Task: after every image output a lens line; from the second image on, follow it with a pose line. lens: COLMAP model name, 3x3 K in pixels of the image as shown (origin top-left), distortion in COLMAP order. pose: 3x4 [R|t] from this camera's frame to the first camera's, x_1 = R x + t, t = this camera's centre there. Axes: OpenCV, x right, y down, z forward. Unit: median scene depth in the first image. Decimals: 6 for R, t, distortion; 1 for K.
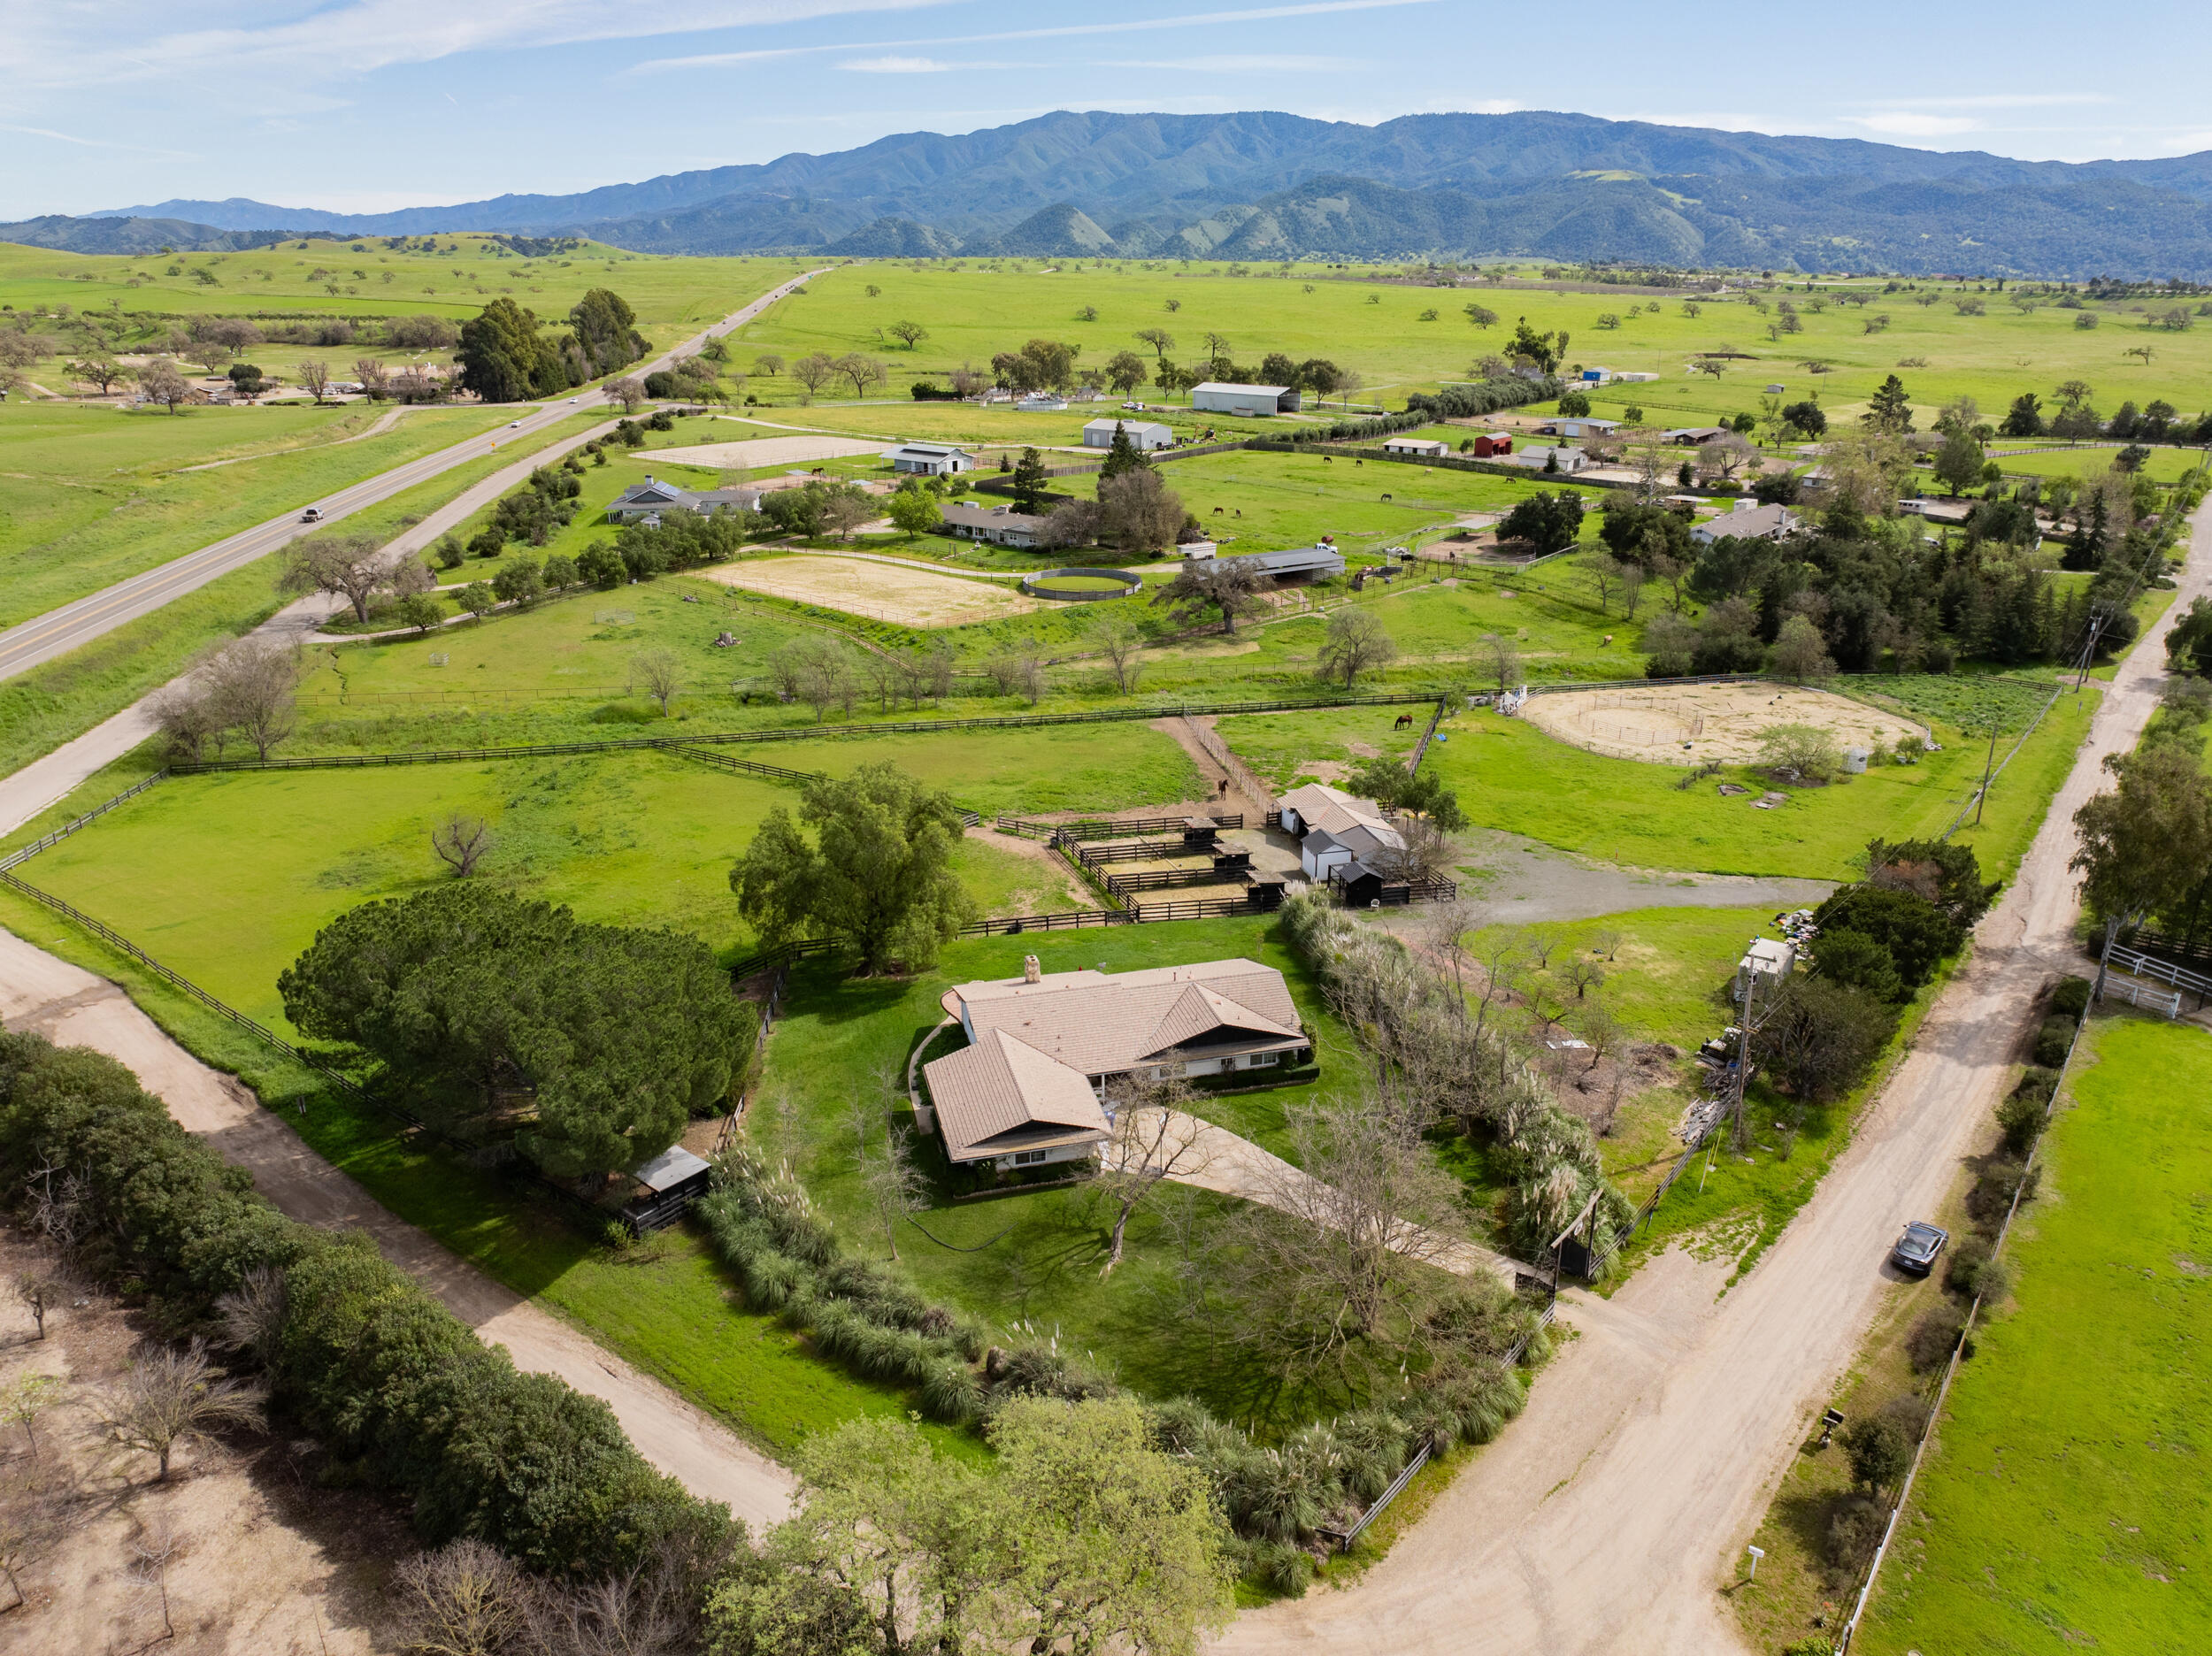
lens RADIAL K [[1555.1, 0, 1119.9], [0, 1555.1, 817.7], [0, 0, 1]] dist [-0.035496, -0.002546]
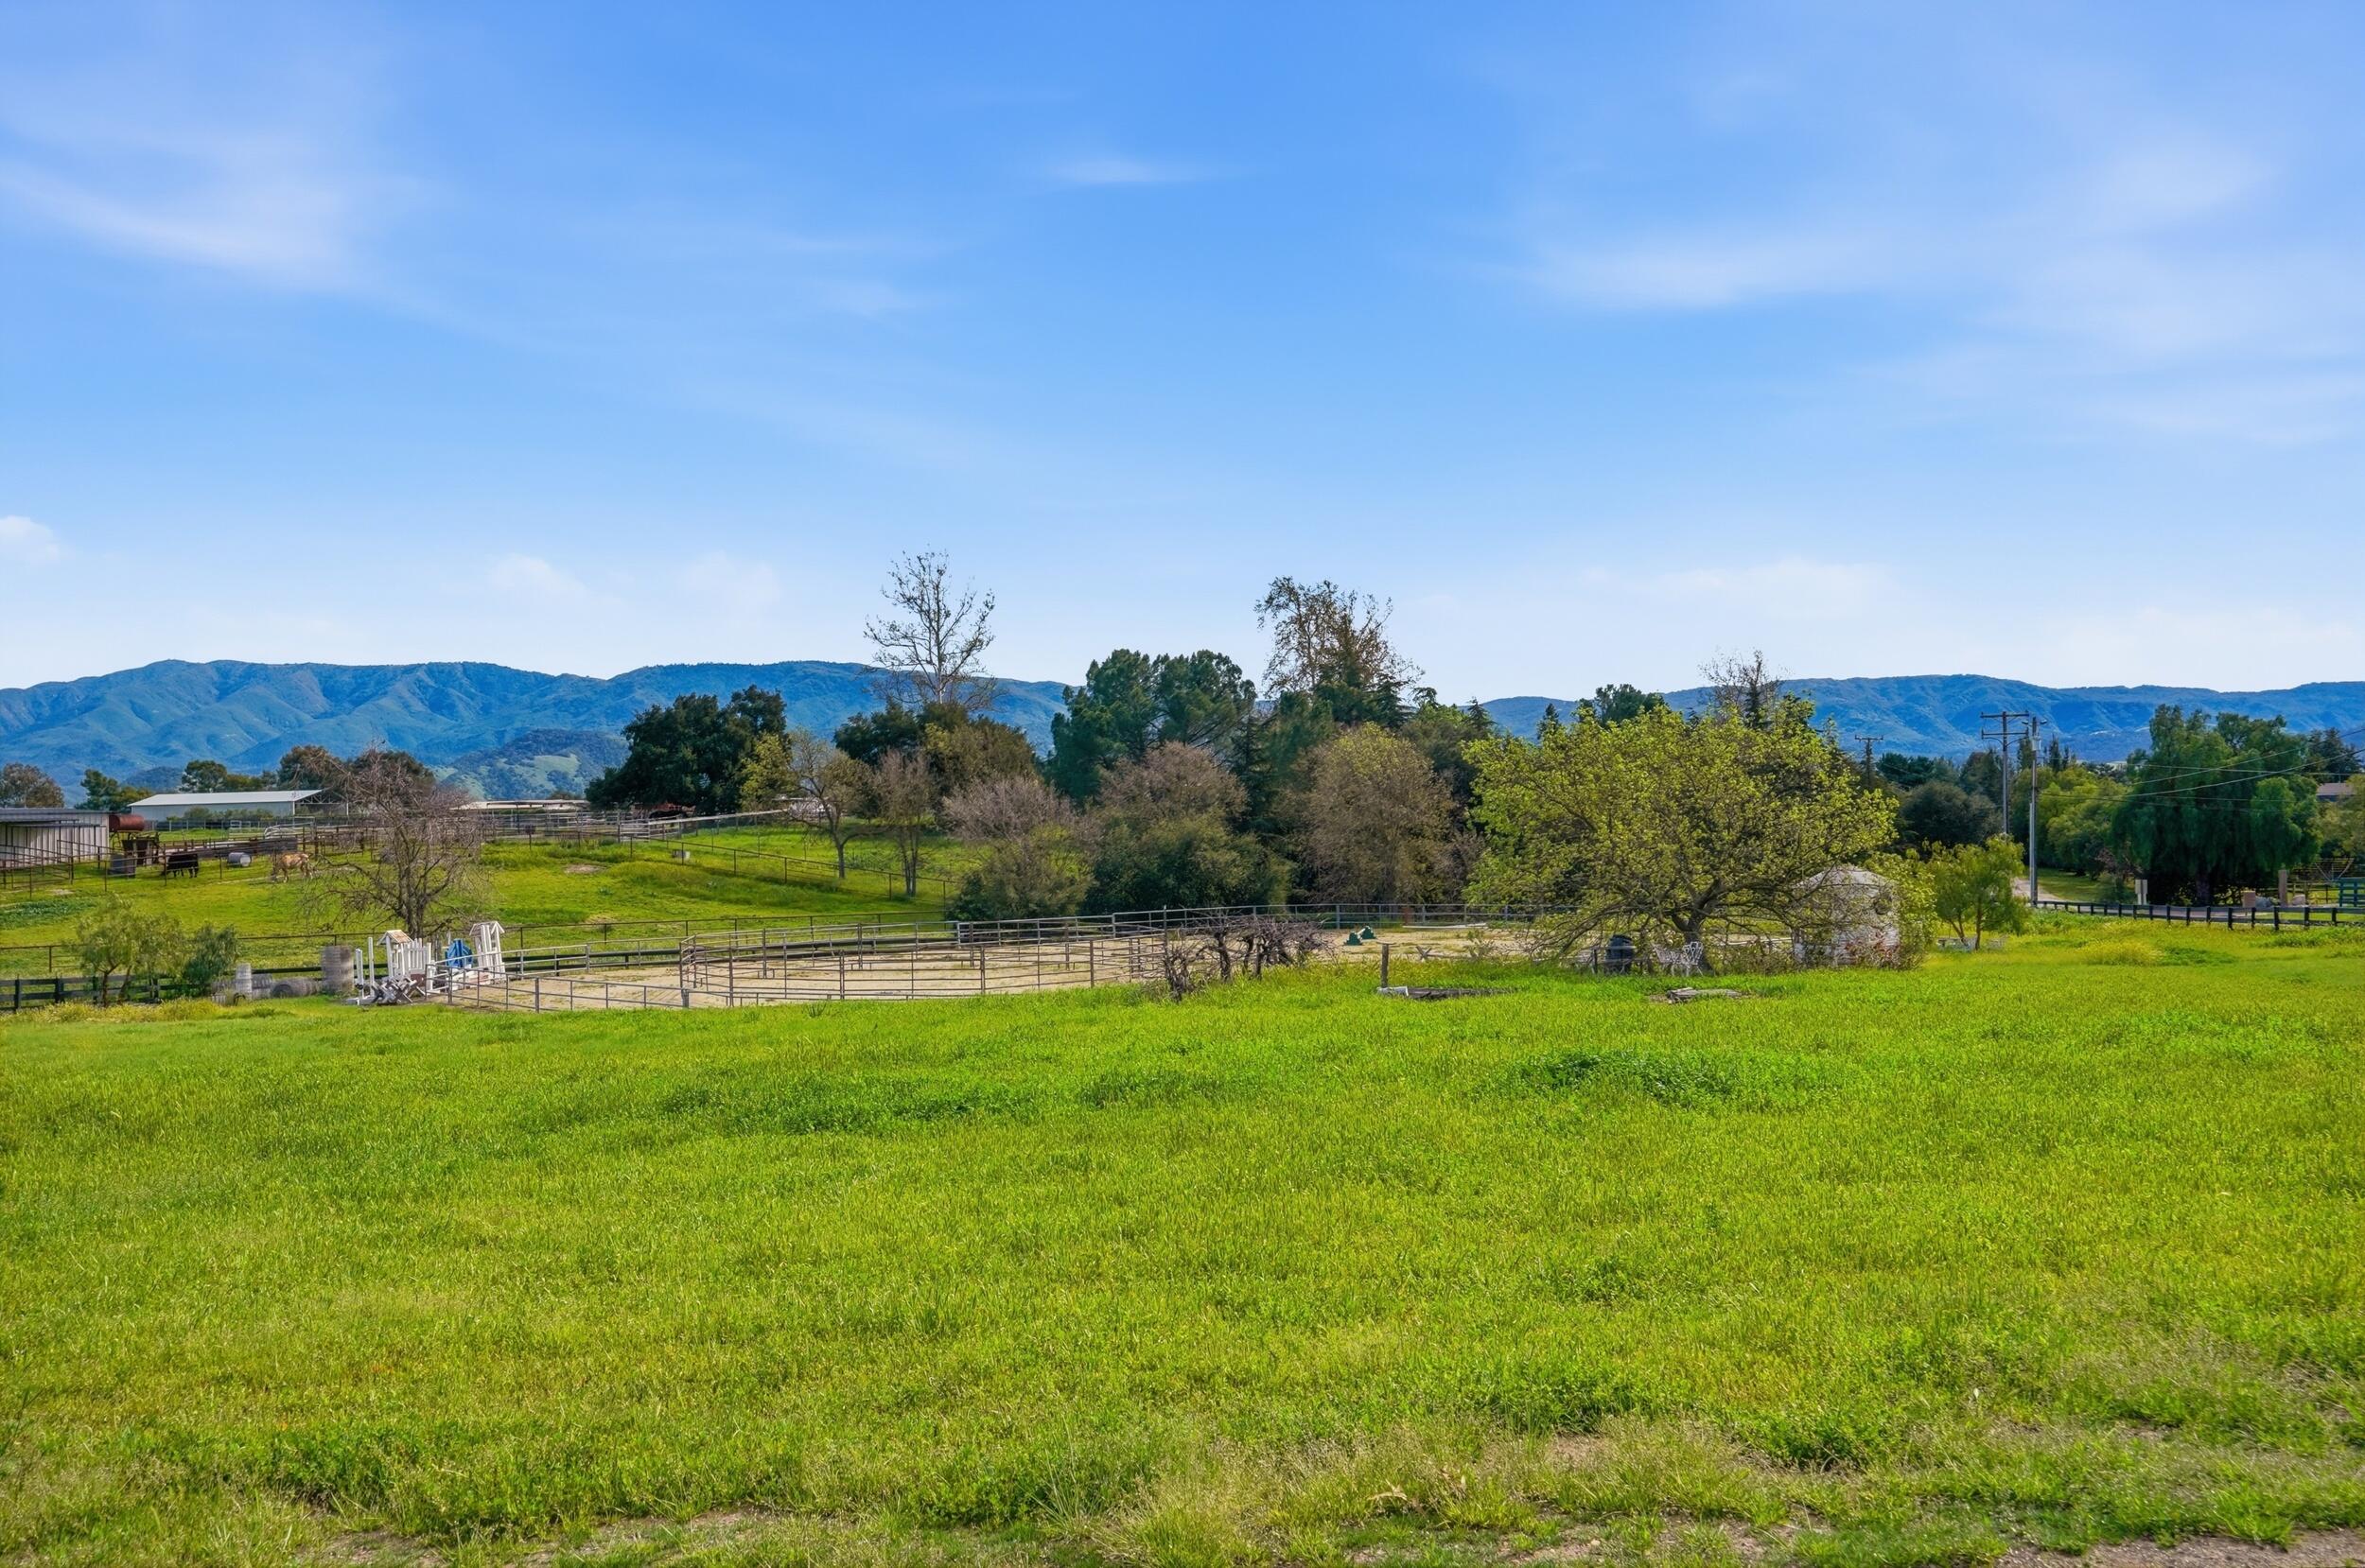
lens RADIAL K [[2006.8, 0, 1182.5], [0, 2006.8, 784.0], [0, 0, 1]] dist [0.027002, 0.006705]
pose [[0.911172, -0.019378, 0.411571, 0.184483], [0.168274, 0.929292, -0.328785, 0.018206], [-0.376098, 0.368836, 0.850006, 0.535159]]
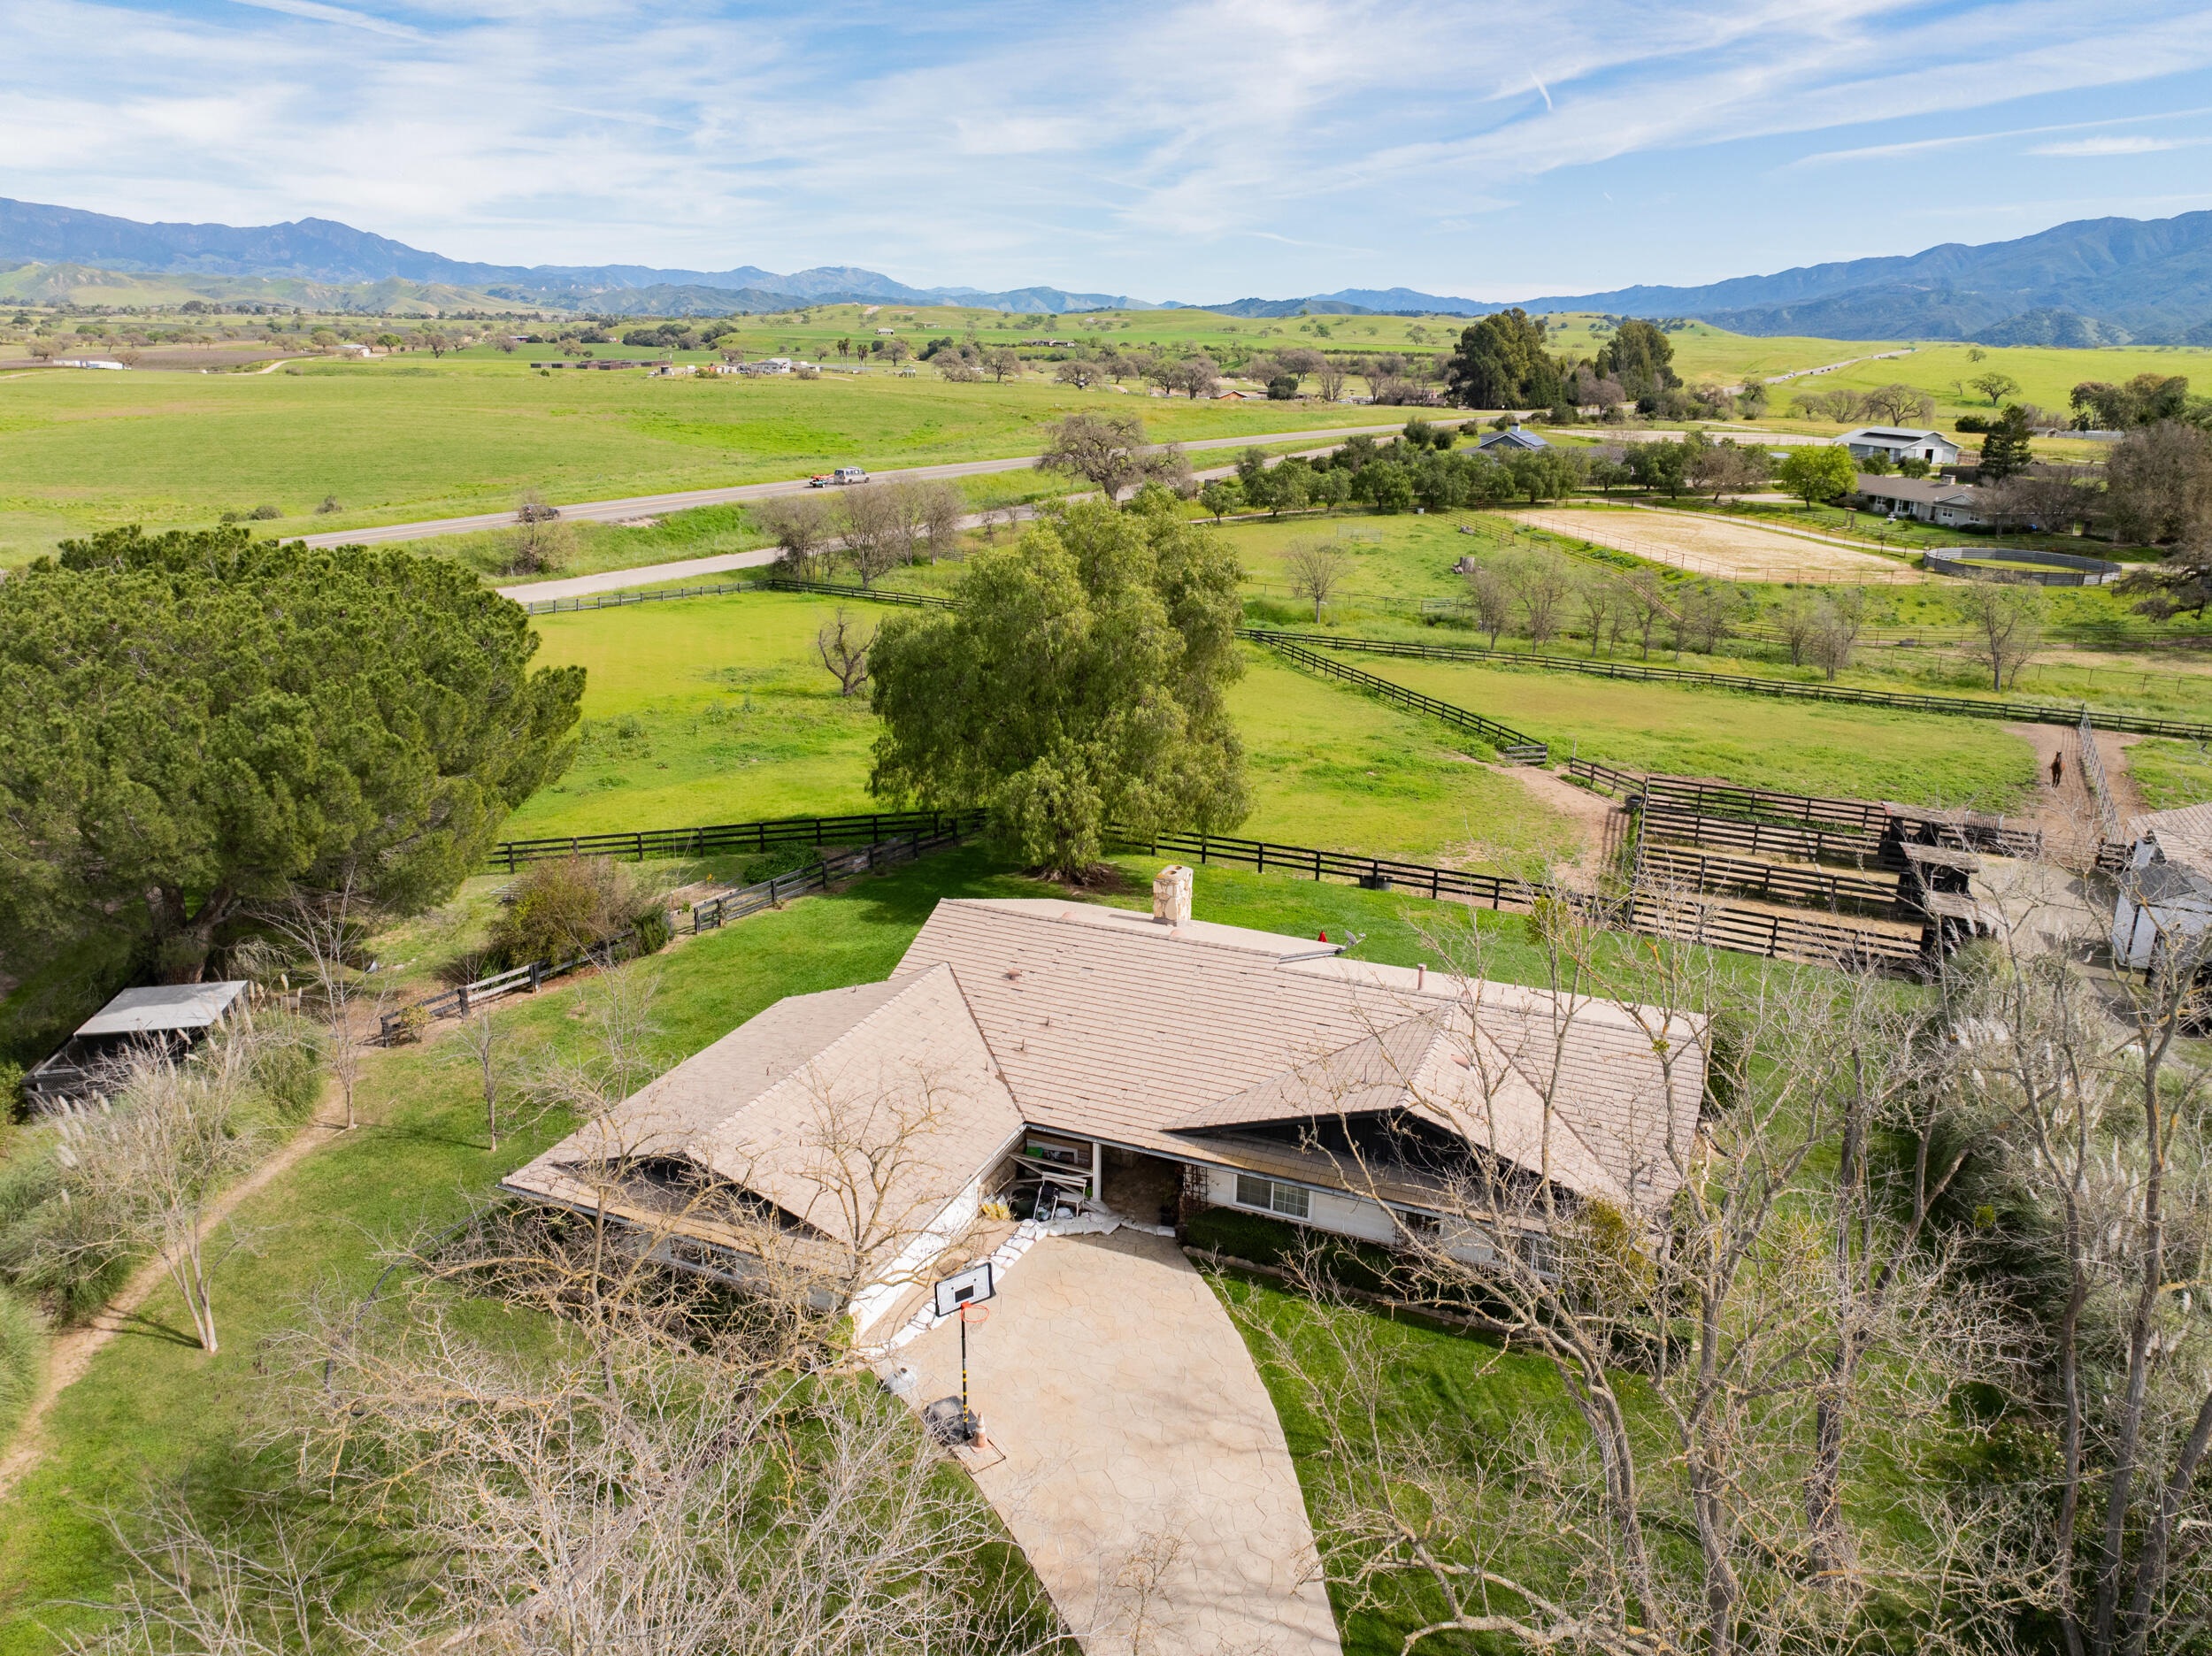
lens RADIAL K [[1555.1, 0, 1119.9], [0, 1555.1, 817.7], [0, 0, 1]] dist [-0.035496, -0.002546]
pose [[0.788250, 0.186983, -0.586259, 0.078398], [-0.218646, 0.975653, 0.017198, 0.029033], [0.575201, 0.114627, 0.809941, 0.254373]]
